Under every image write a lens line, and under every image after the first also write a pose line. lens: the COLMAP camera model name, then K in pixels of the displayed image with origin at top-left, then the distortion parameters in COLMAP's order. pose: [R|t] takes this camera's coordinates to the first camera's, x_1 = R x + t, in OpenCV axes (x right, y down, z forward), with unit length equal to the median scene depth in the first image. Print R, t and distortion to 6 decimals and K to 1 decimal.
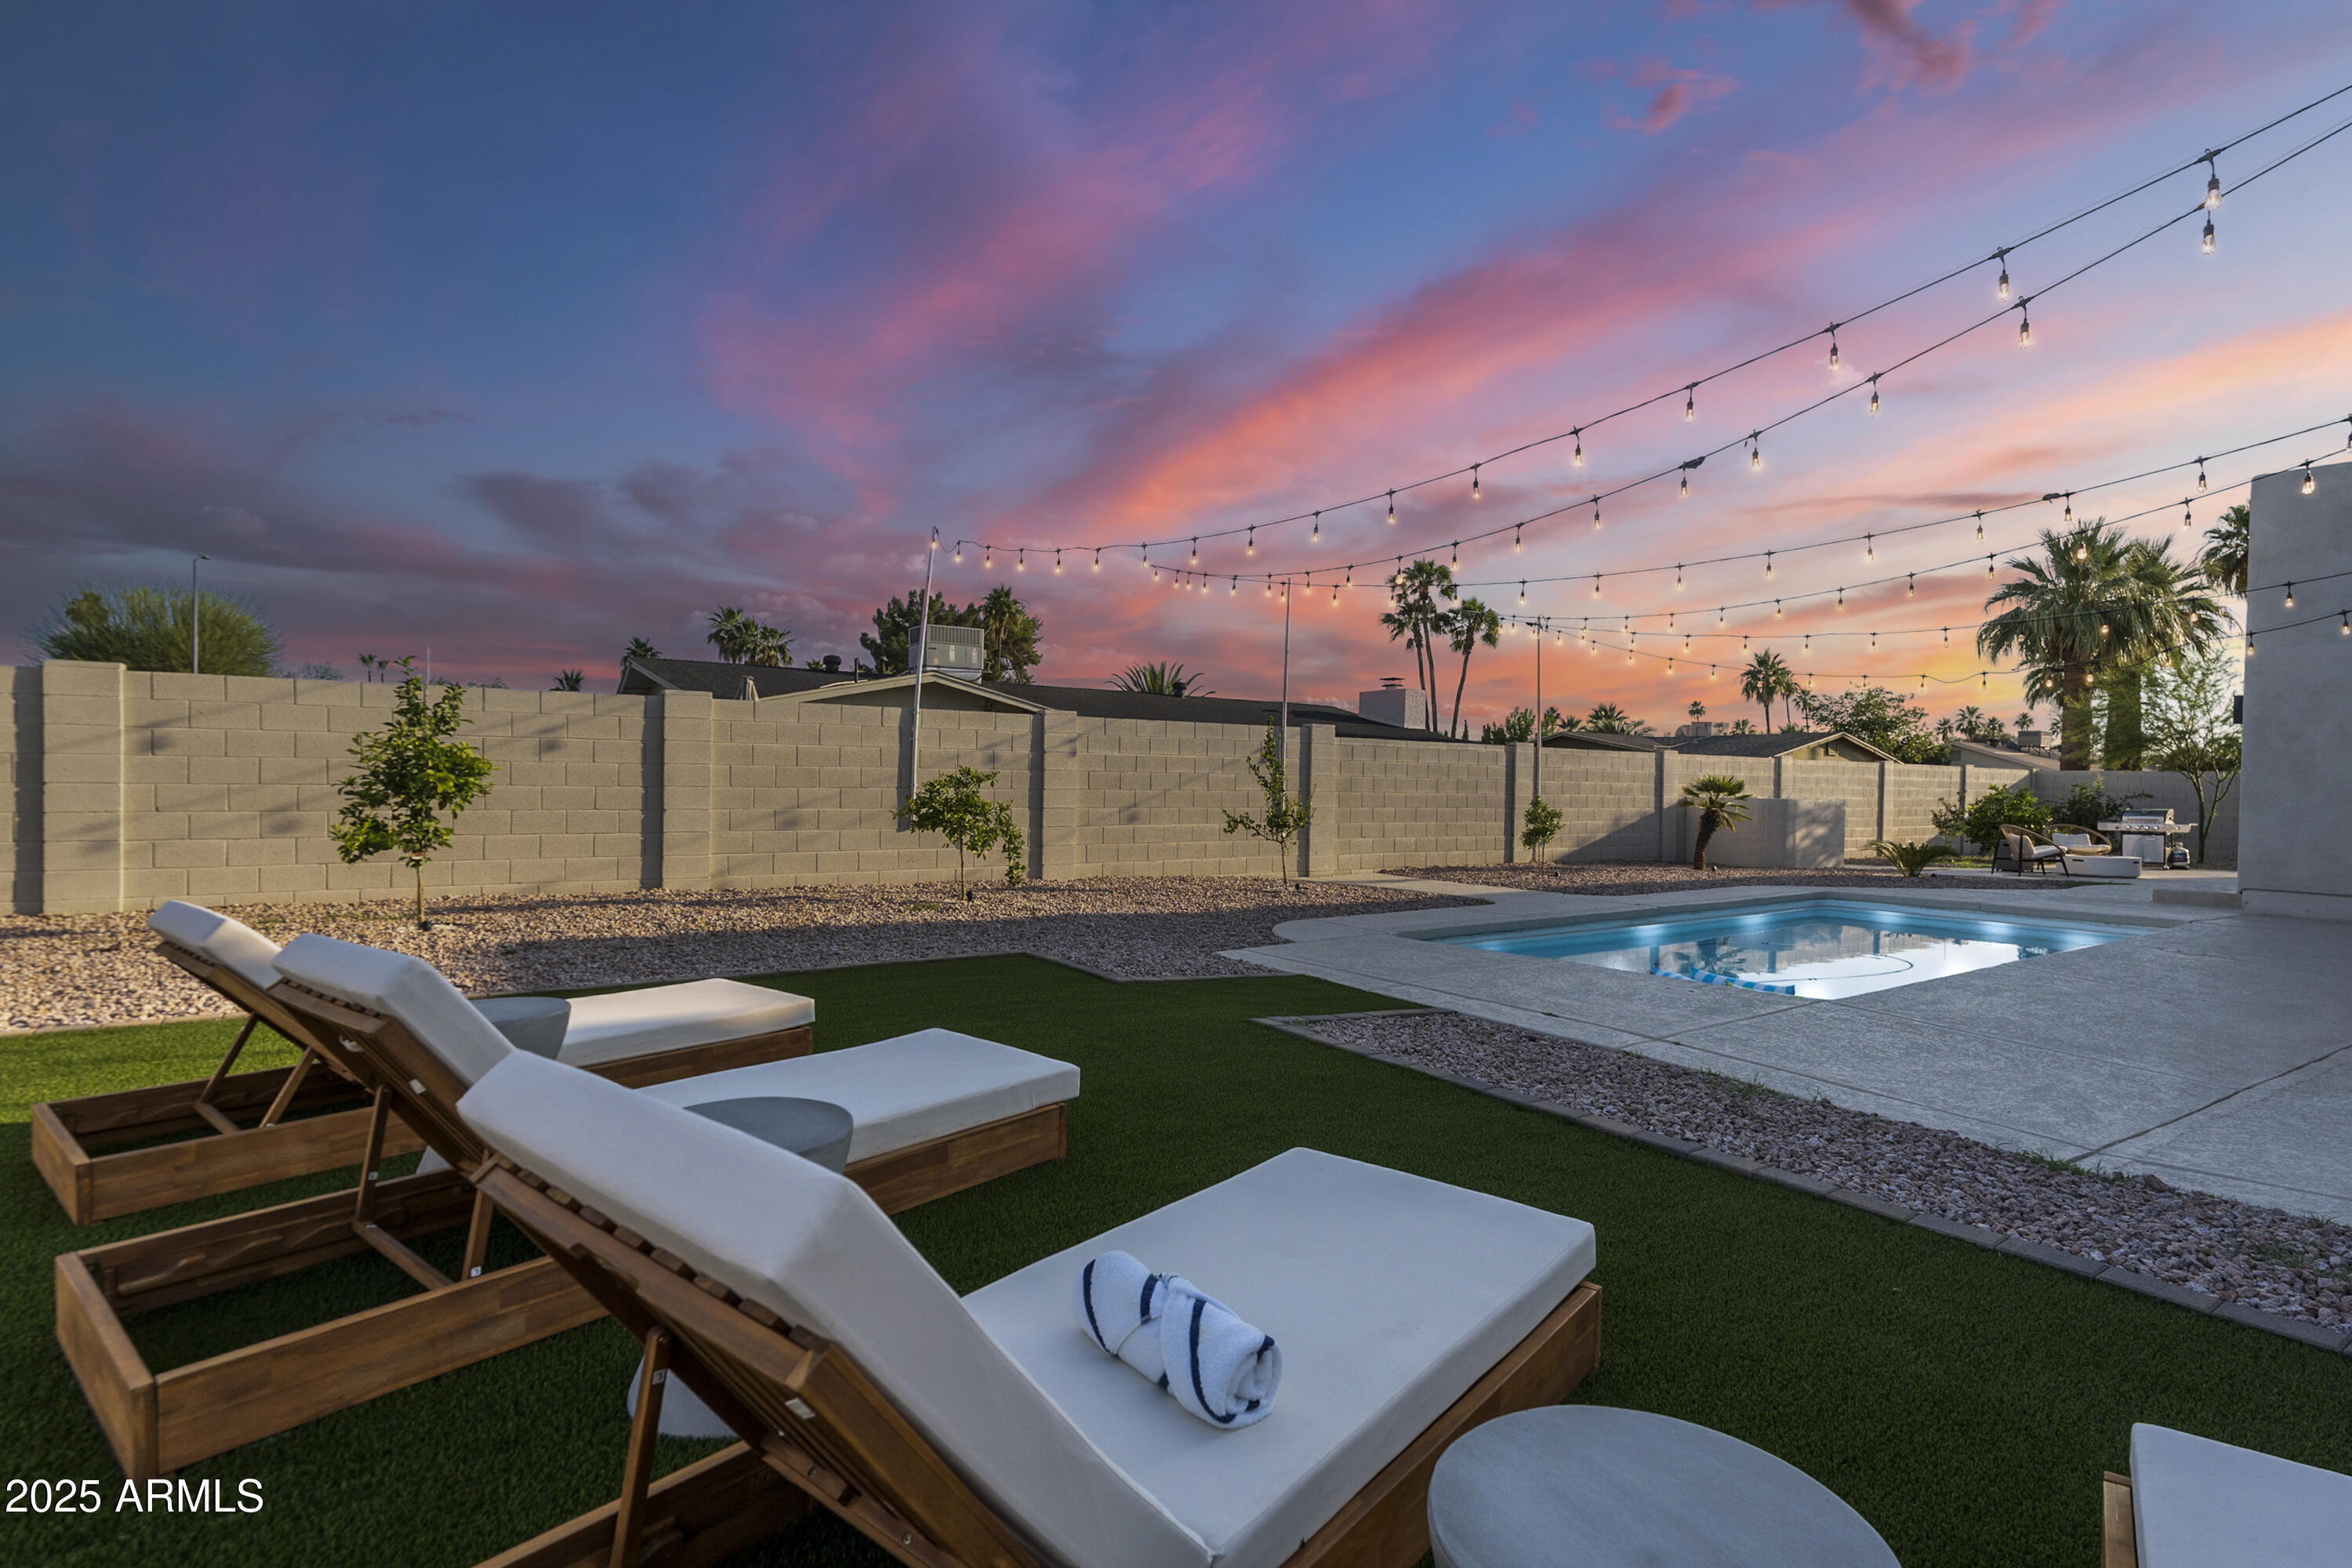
lens RADIAL K [[1147.9, 0, 1175.6], [0, 1147.9, 782.7], [0, 0, 1]] dist [0.000282, 0.000444]
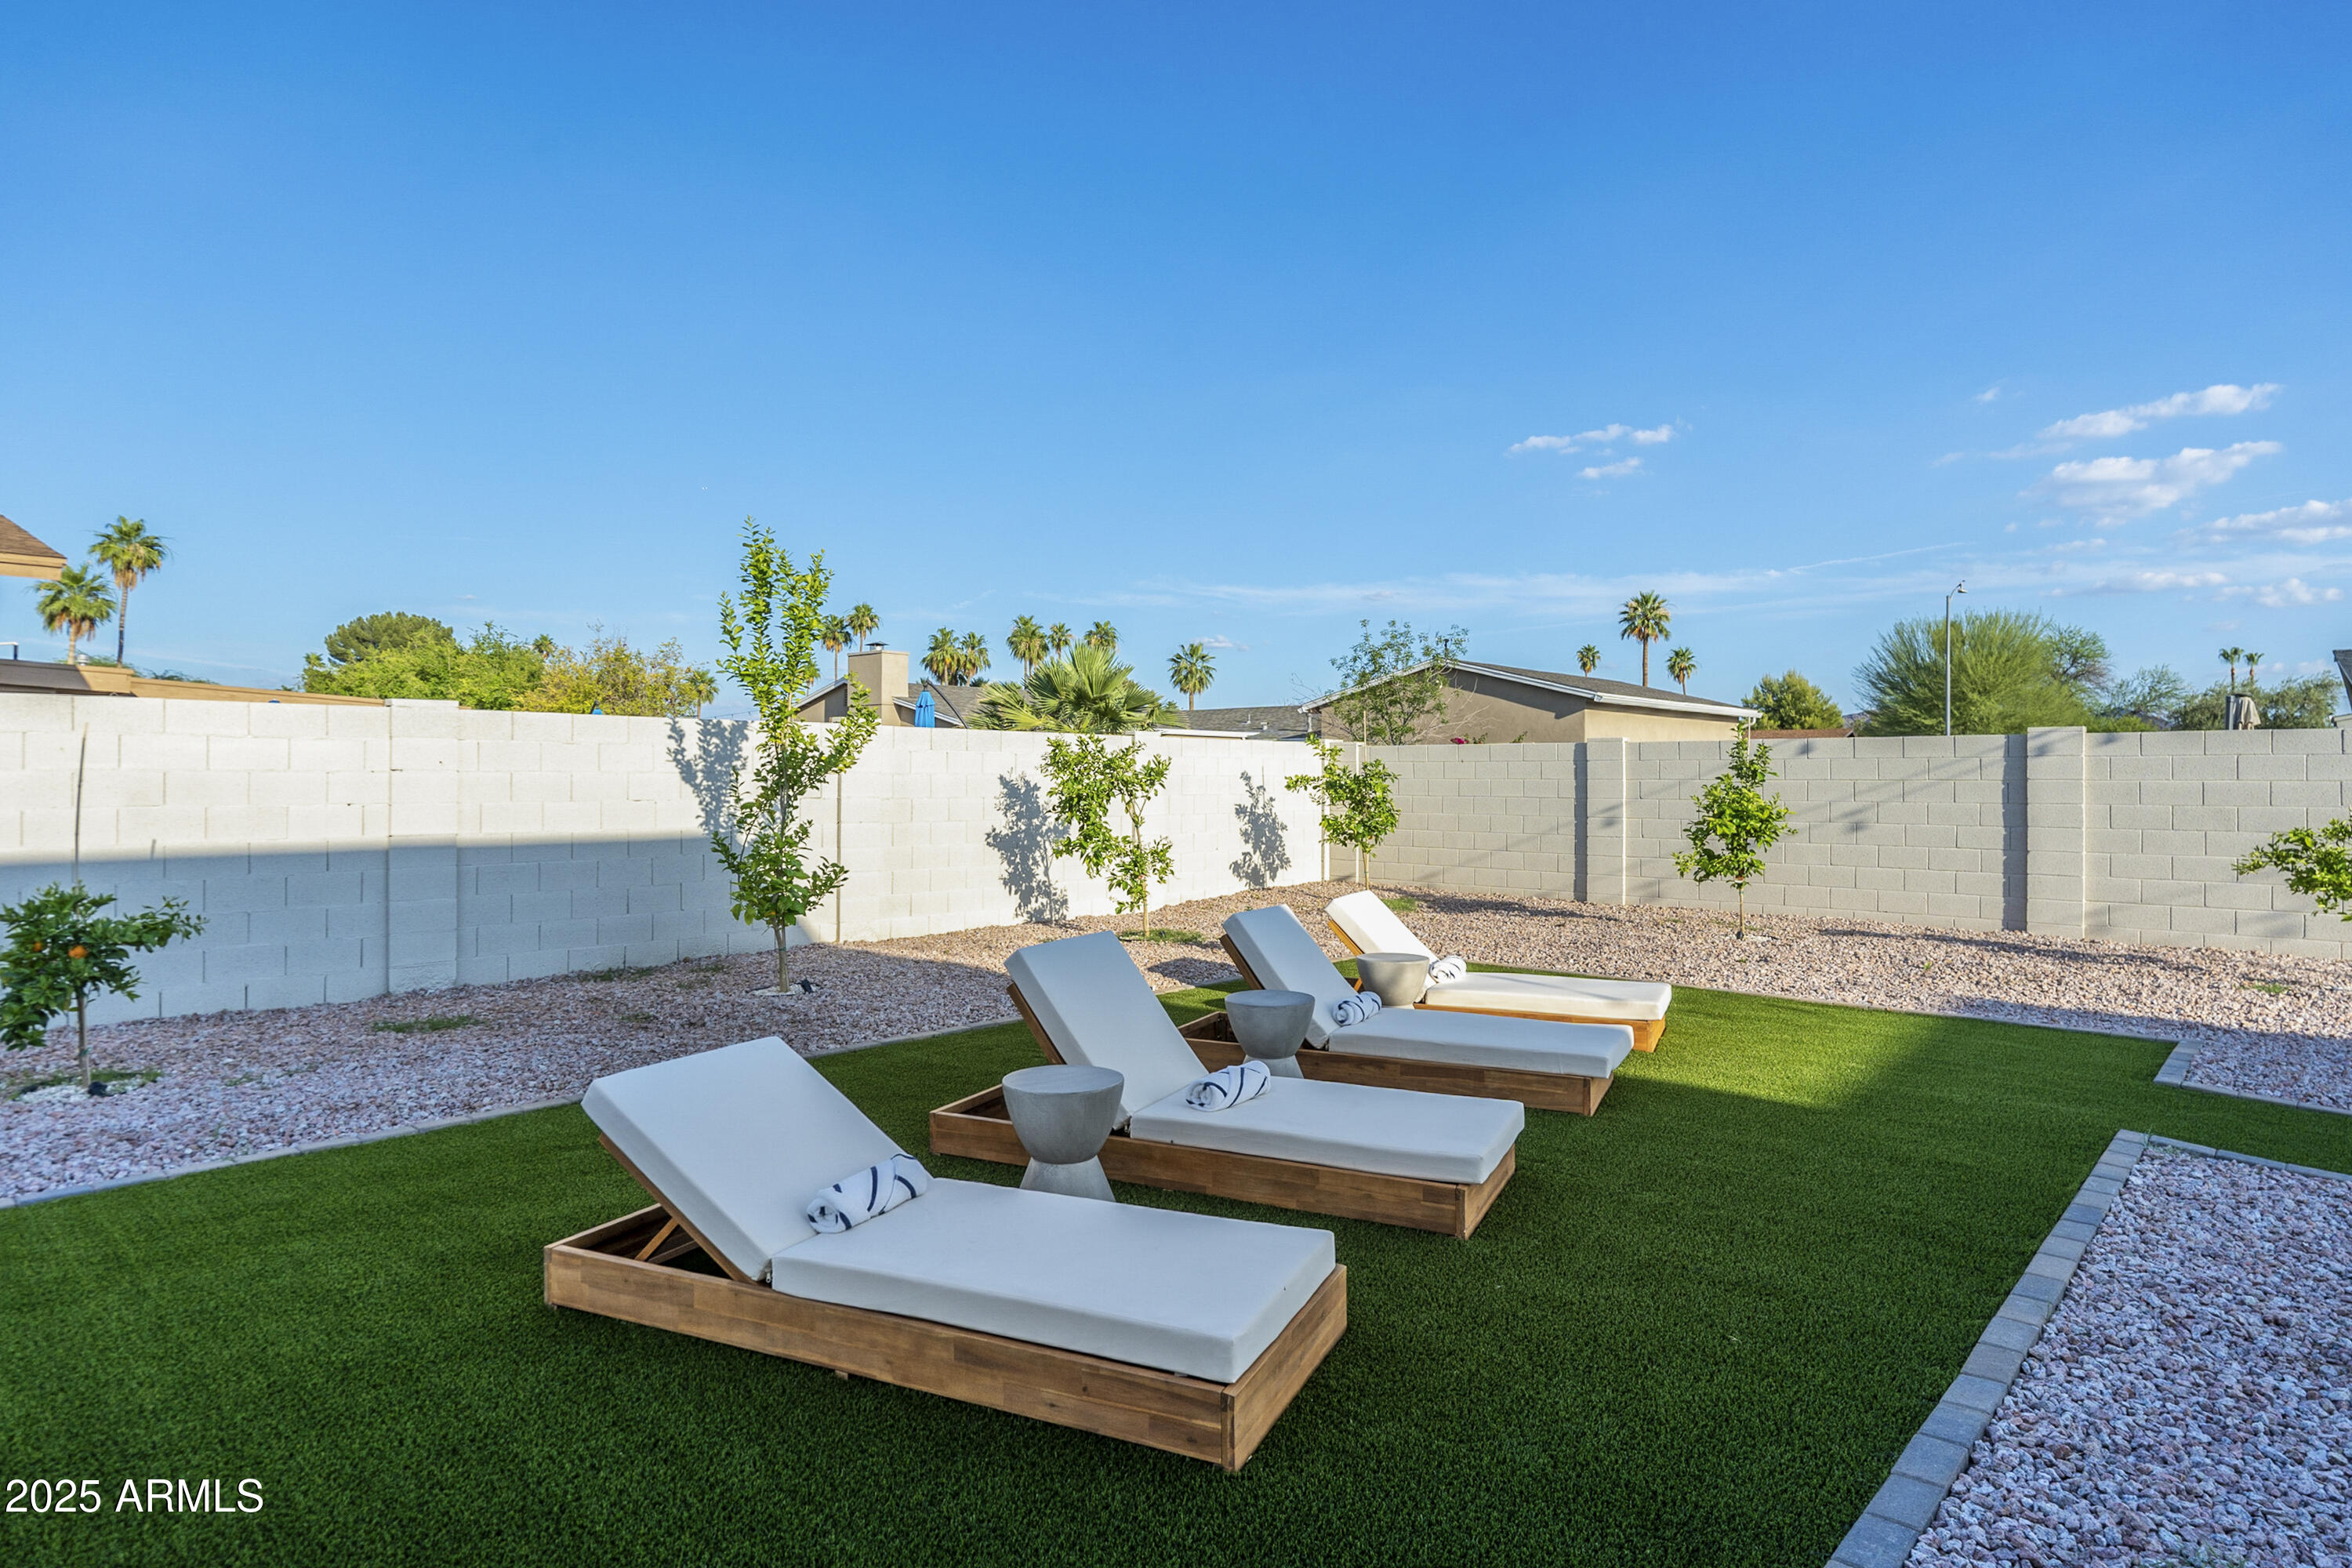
lens RADIAL K [[1344.4, 0, 1174.6], [0, 1344.4, 779.4], [0, 0, 1]] dist [0.001028, 0.000341]
pose [[0.216632, -0.008088, -0.976220, 0.576870], [0.000064, 0.999966, -0.008270, -0.031420], [0.976253, 0.001729, 0.216625, 0.054765]]
